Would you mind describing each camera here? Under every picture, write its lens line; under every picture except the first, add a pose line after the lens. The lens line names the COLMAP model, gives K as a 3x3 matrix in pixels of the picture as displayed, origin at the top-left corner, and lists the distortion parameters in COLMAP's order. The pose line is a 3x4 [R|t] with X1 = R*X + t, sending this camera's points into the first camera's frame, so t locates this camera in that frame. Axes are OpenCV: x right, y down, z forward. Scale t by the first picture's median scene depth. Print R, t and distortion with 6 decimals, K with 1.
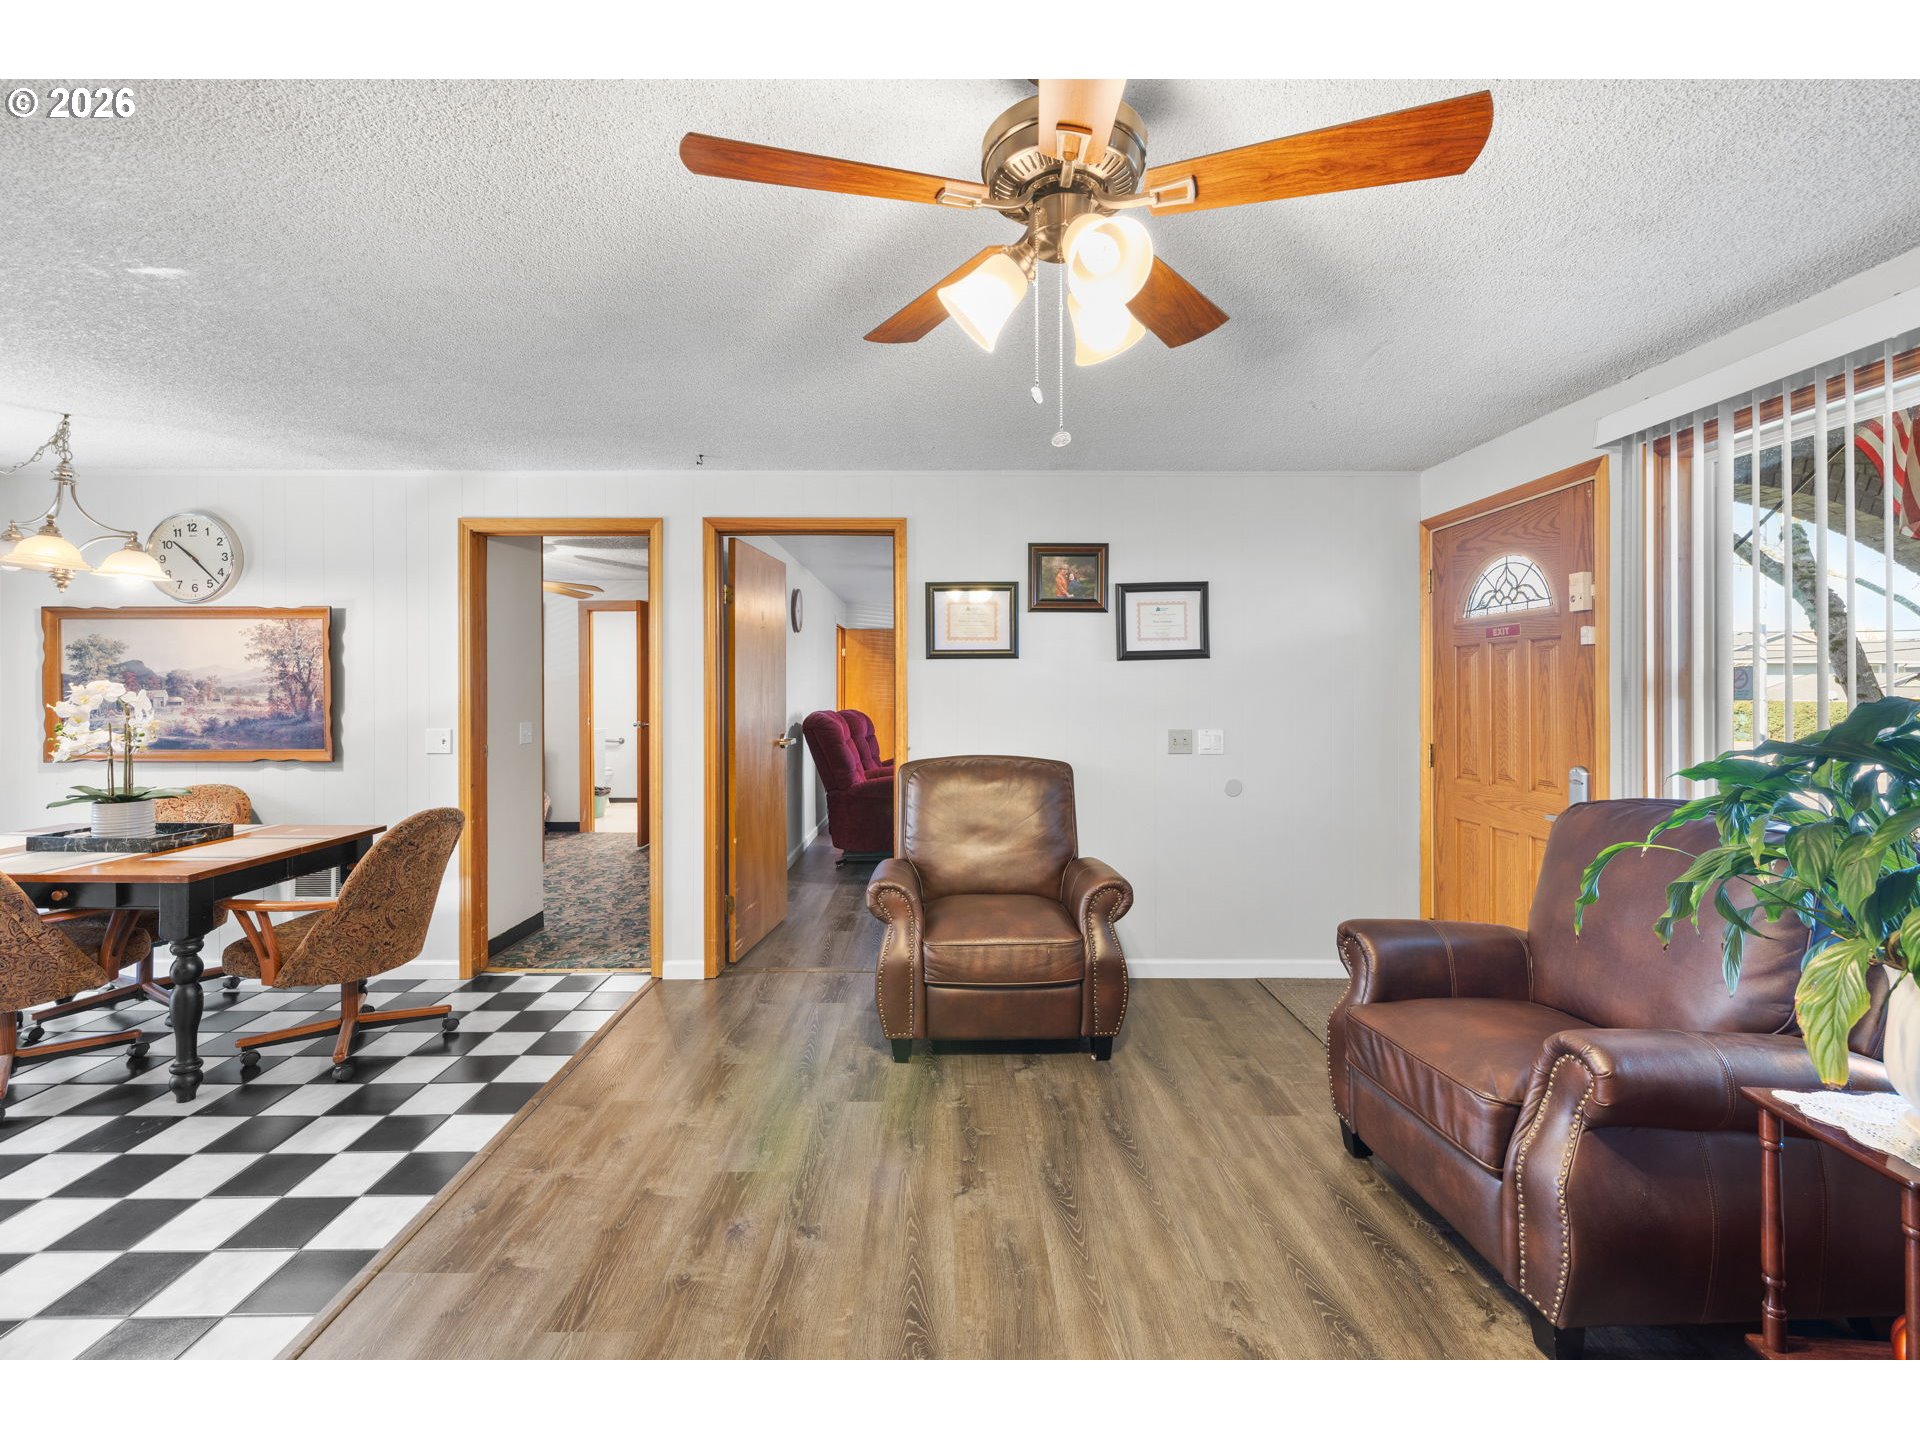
lens RADIAL K [[813.7, 0, 941.3], [0, 813.7, 690.3], [0, 0, 1]] dist [-0.002592, 0.000375]
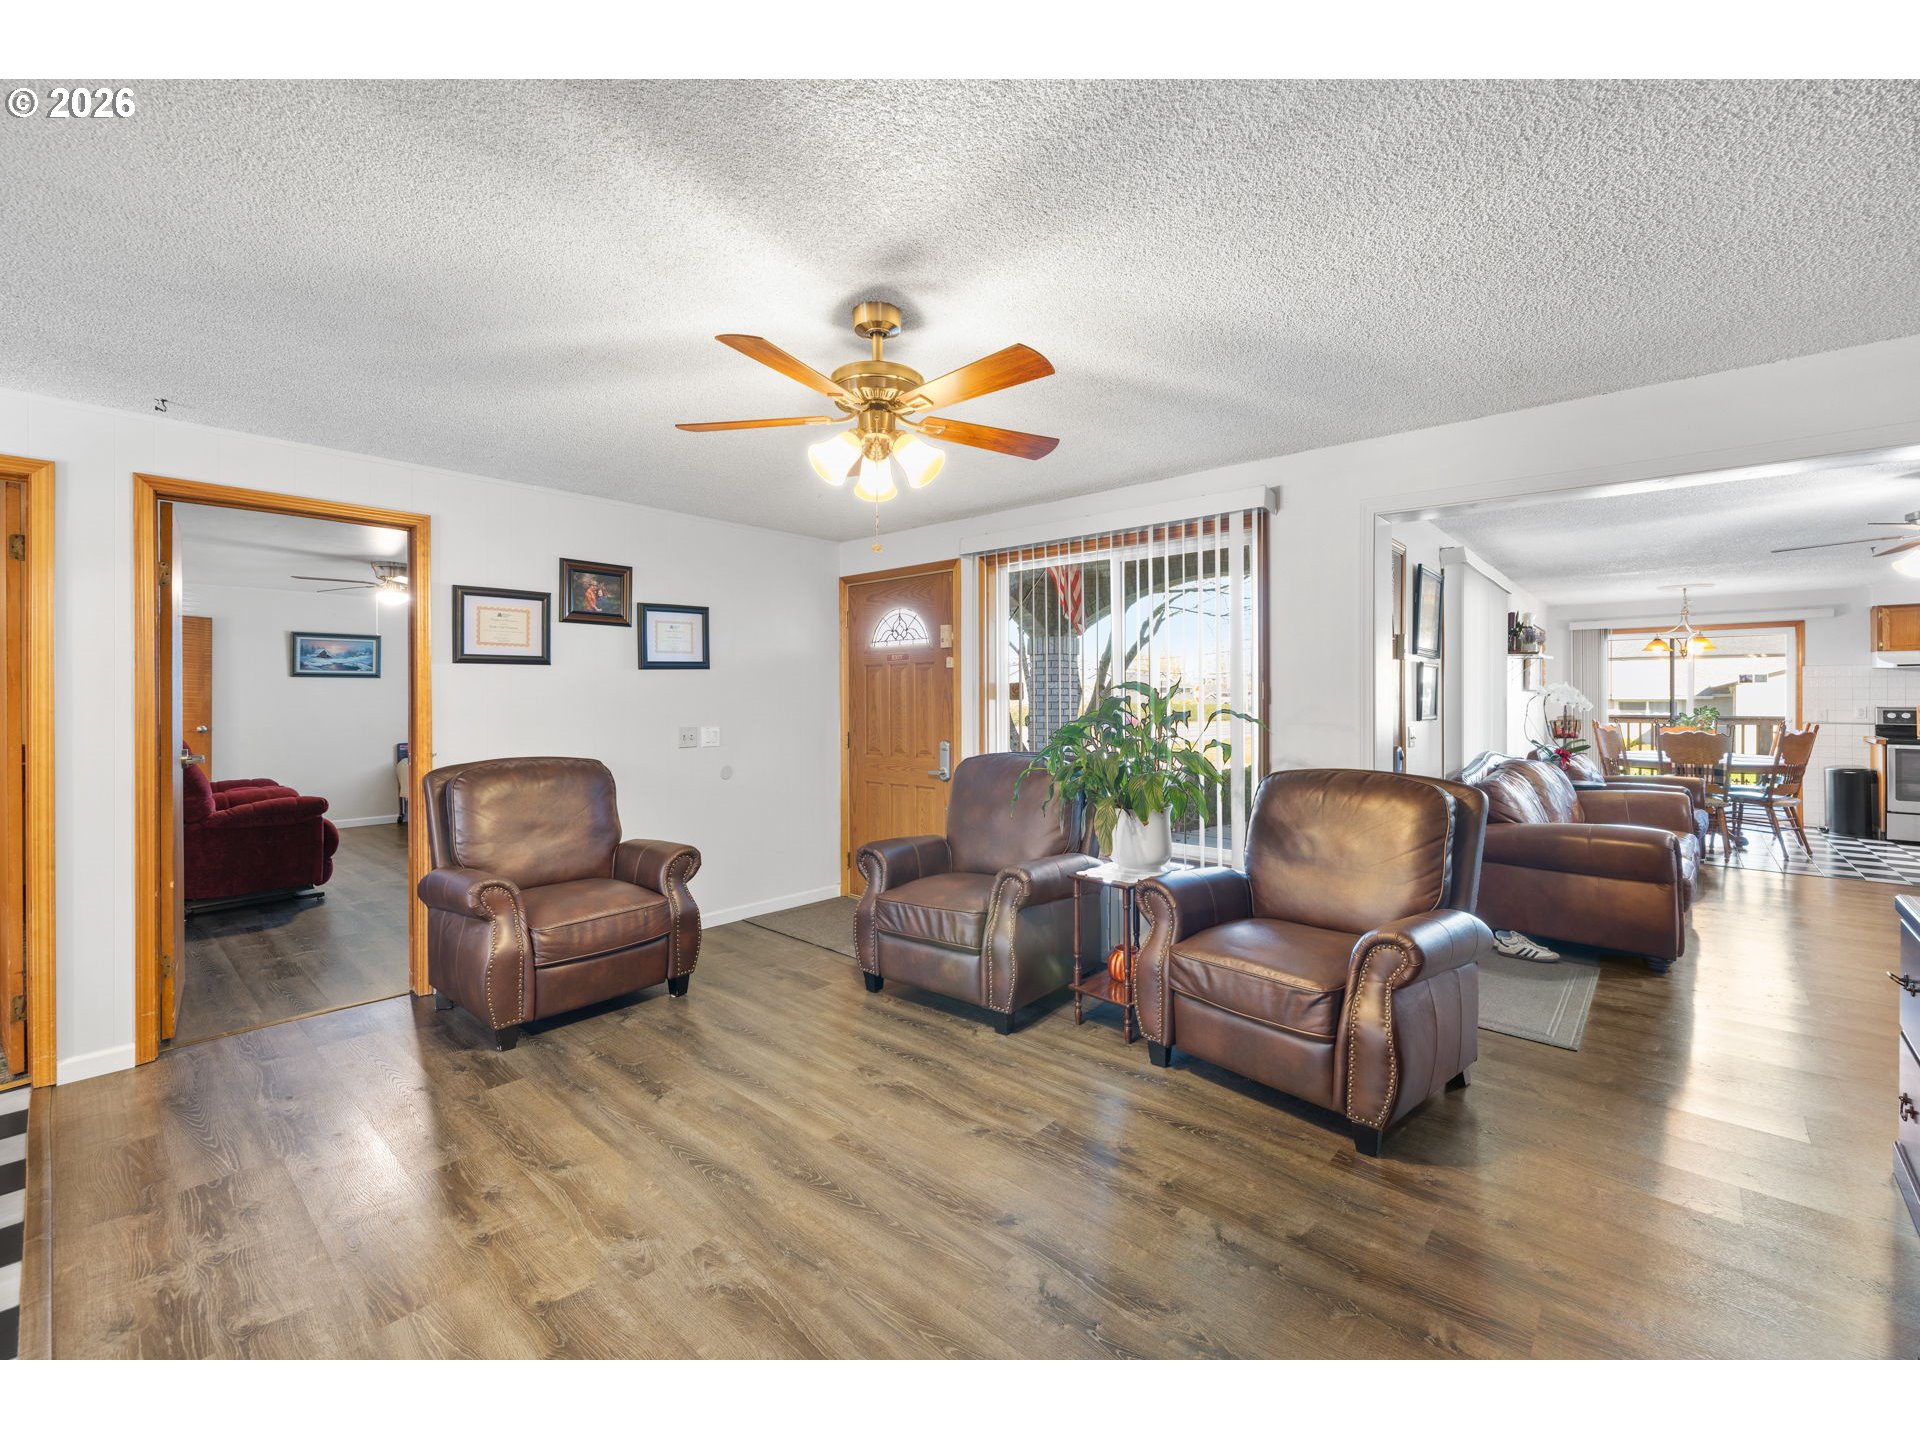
lens RADIAL K [[813.7, 0, 939.2], [0, 813.7, 695.1], [0, 0, 1]] dist [-0.002592, 0.000375]
pose [[0.671248, -0.000054, 0.741233, -0.360390], [0.000903, 0.999999, -0.000745, 0.001318], [-0.741232, 0.001169, 0.671247, -0.091762]]
